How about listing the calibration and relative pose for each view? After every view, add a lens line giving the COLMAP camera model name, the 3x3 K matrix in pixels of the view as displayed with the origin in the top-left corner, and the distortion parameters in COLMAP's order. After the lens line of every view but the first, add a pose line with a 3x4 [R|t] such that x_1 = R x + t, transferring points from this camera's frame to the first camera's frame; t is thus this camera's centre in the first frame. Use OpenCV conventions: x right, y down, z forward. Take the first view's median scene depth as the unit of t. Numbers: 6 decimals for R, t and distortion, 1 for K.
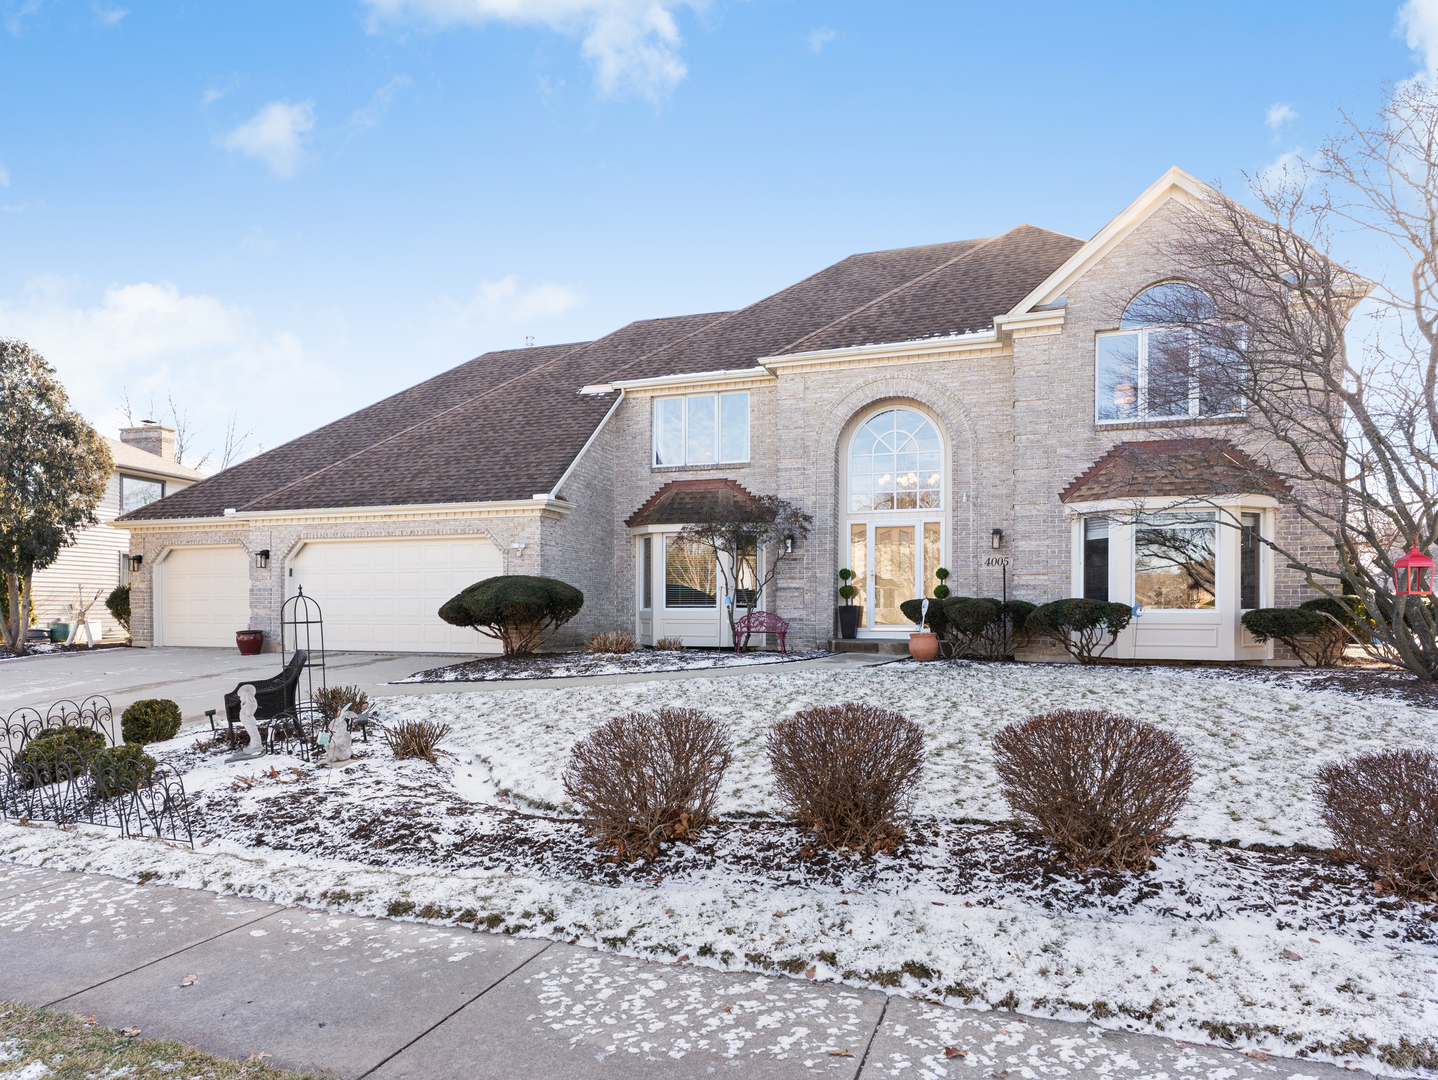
lens RADIAL K [[831.2, 0, 719.0], [0, 831.2, 540.0], [0, 0, 1]] dist [0.002914, 0.001142]
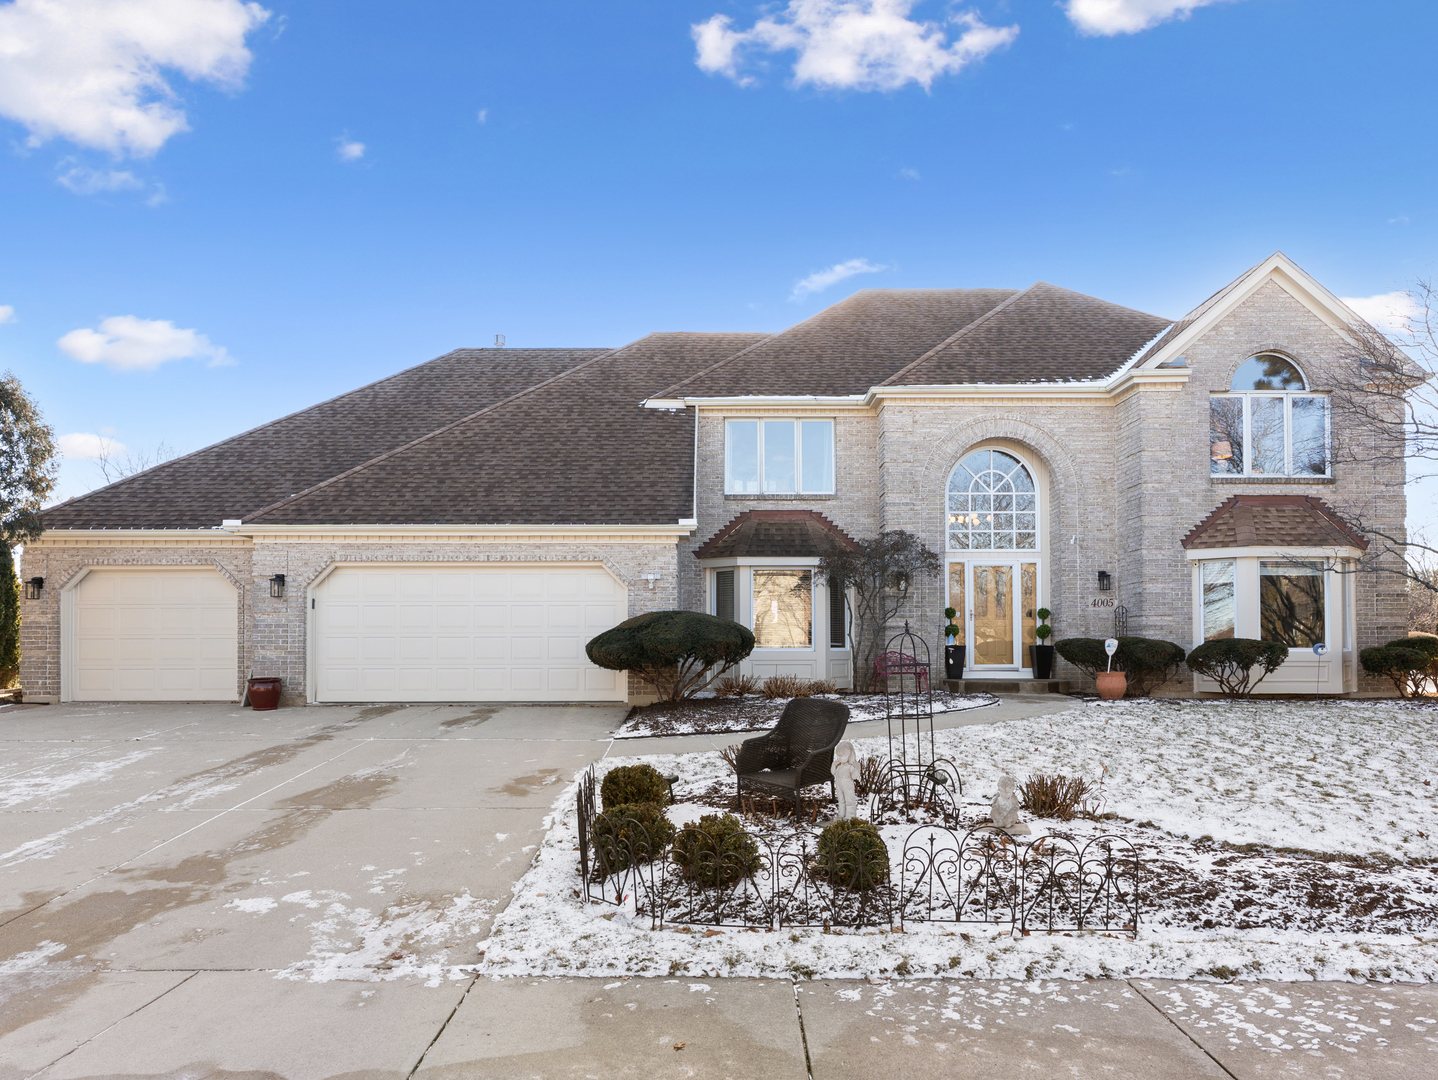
lens RADIAL K [[877.4, 0, 719.9], [0, 877.4, 559.3], [0, 0, 1]] dist [0.003820, 0.000814]
pose [[0.950865, 0.028883, 0.308256, -0.438960], [-0.023142, 0.999484, -0.022267, 0.007046], [-0.308741, 0.014039, 0.951043, 0.096377]]
